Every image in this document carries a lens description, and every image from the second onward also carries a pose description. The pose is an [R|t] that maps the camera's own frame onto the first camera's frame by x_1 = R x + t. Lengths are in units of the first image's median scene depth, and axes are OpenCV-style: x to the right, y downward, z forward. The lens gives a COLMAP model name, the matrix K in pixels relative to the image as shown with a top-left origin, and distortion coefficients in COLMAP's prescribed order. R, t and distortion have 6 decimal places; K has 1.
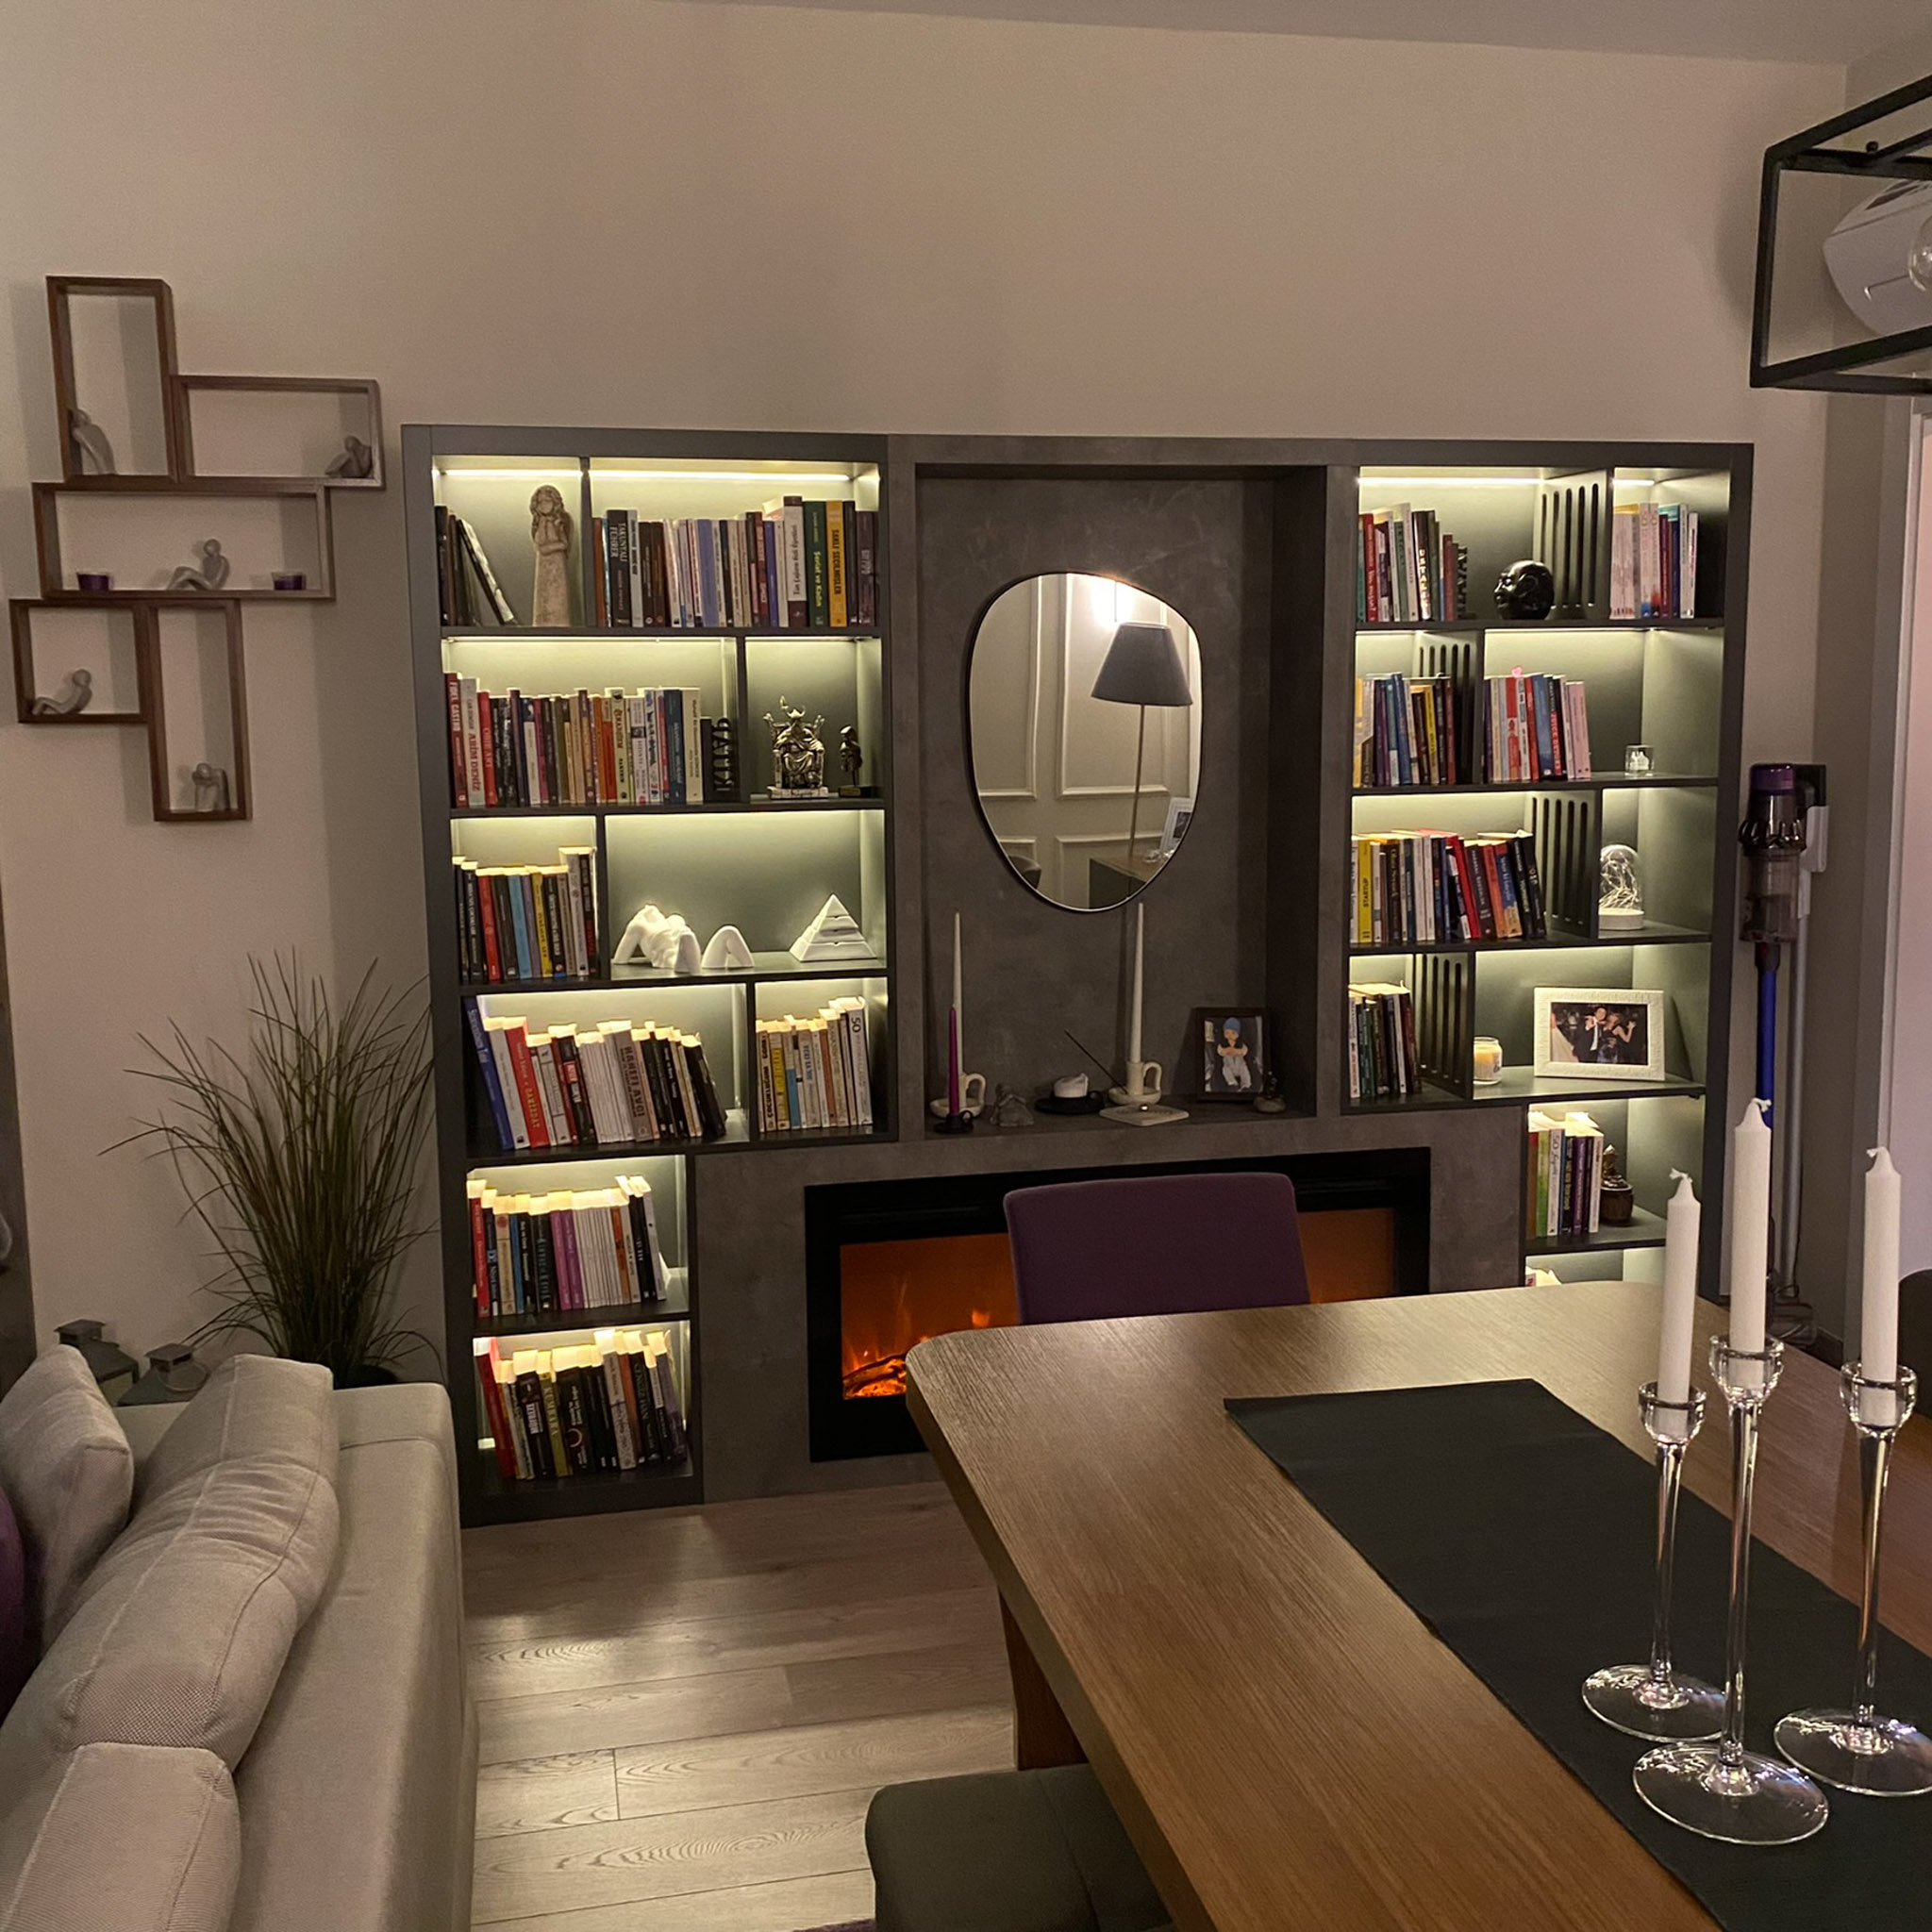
lens RADIAL K [[1954.7, 0, 918.9], [0, 1954.7, 956.6], [0, 0, 1]] dist [0.039108, 0.000000]
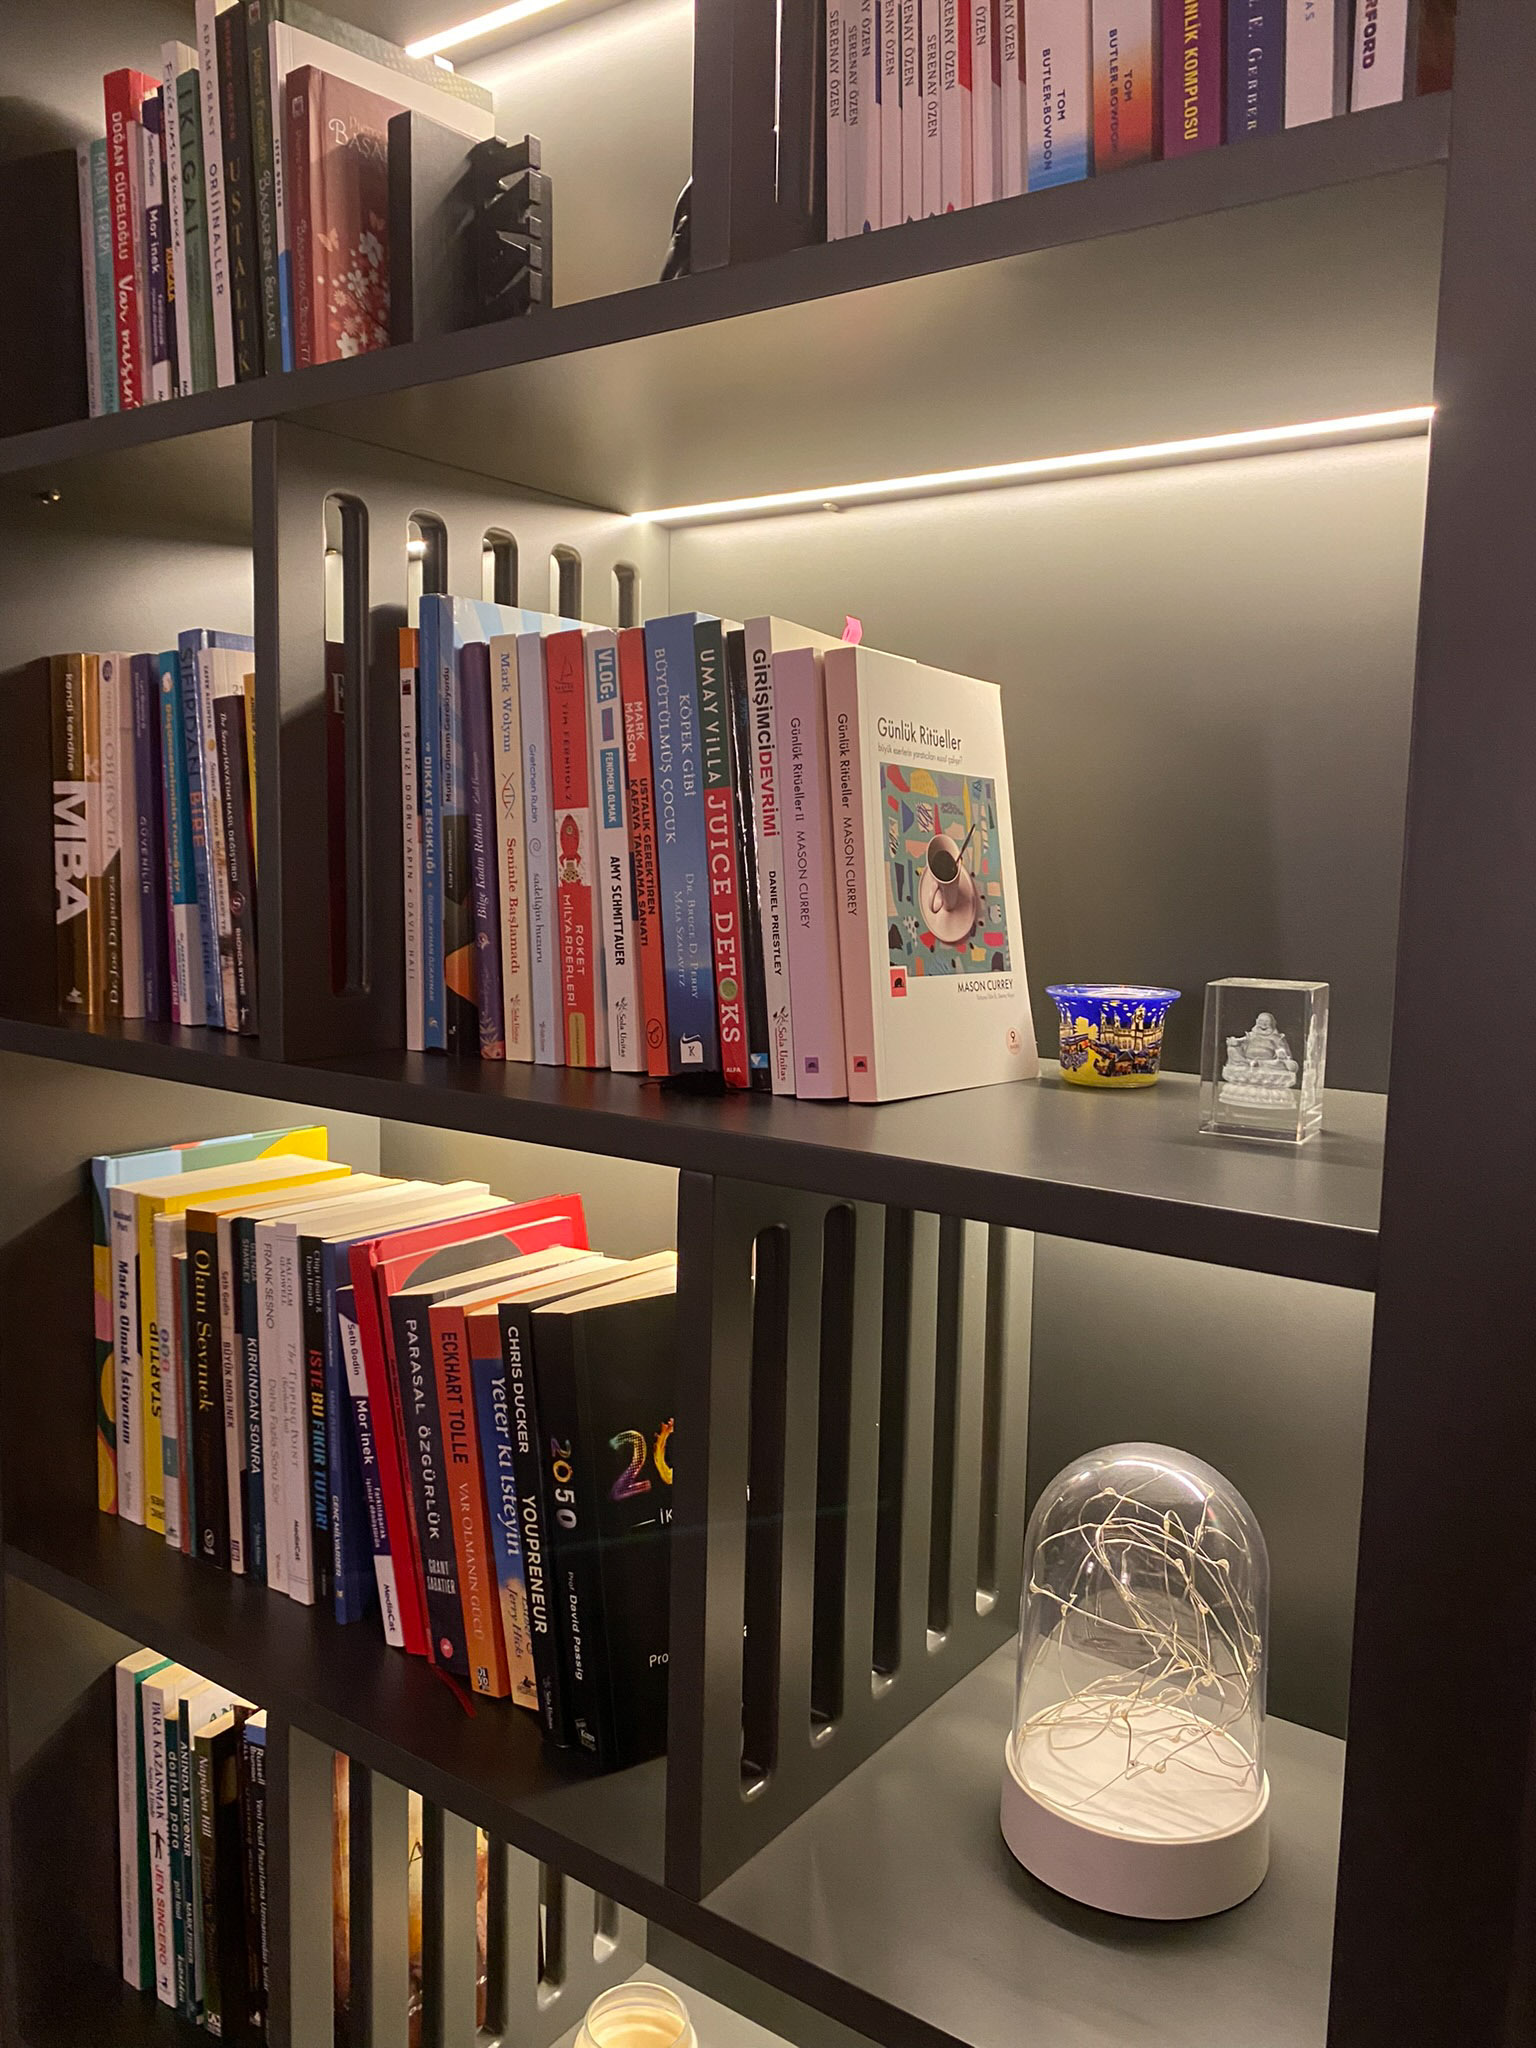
lens RADIAL K [[1558.9, 0, 787.9], [0, 1558.9, 1018.0], [0, 0, 1]] dist [0.033806, -0.037092]
pose [[0.692562, 0.108455, -0.713159, 0.465415], [-0.135549, 0.990588, 0.019012, -0.105201], [0.708509, 0.083501, 0.700745, 0.903014]]
